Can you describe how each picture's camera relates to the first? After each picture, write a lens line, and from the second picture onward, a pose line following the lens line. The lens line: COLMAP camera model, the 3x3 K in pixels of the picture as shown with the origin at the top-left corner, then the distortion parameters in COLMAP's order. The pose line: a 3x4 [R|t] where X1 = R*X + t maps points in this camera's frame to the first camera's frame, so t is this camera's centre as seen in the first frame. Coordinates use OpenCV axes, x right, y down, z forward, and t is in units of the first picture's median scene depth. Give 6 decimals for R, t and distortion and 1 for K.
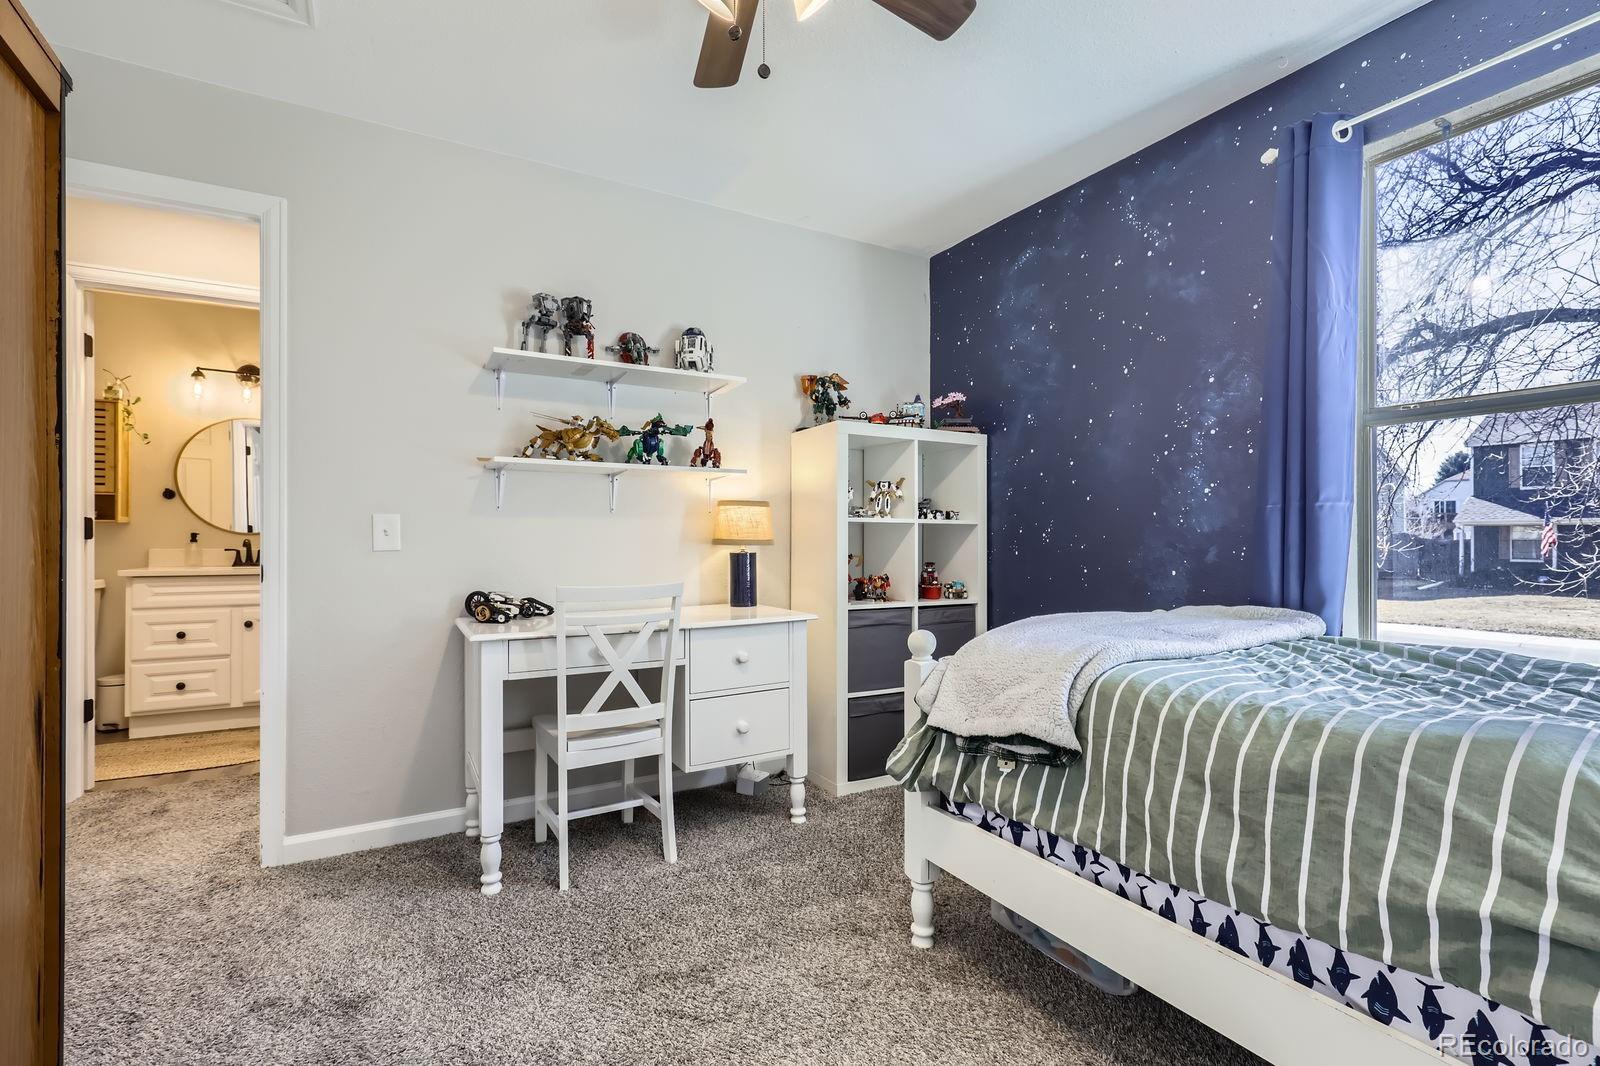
lens RADIAL K [[725.2, 0, 807.7], [0, 725.2, 537.4], [0, 0, 1]] dist [0.004571, -0.001663]
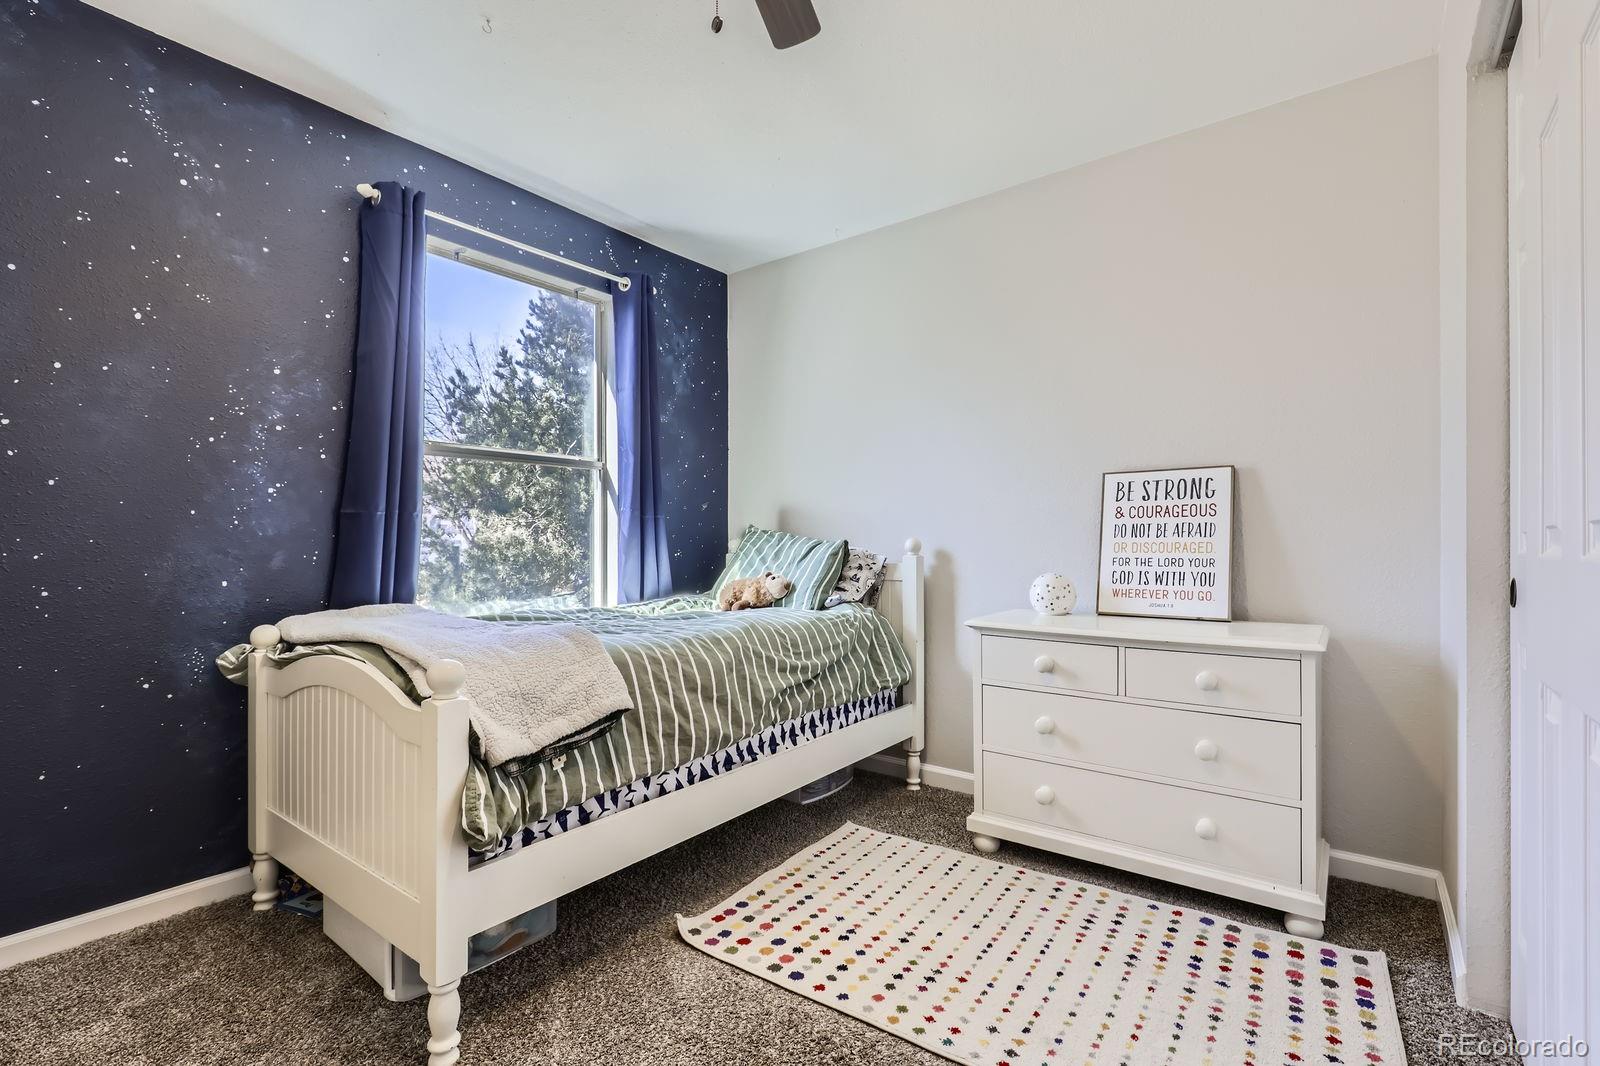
lens RADIAL K [[725.2, 0, 806.3], [0, 725.2, 538.4], [0, 0, 1]] dist [0.004571, -0.001663]
pose [[-0.383337, 0.003107, 0.923603, -0.563367], [0.002699, 0.999994, -0.002243, -0.000069], [-0.923605, 0.001633, -0.383343, 0.737359]]
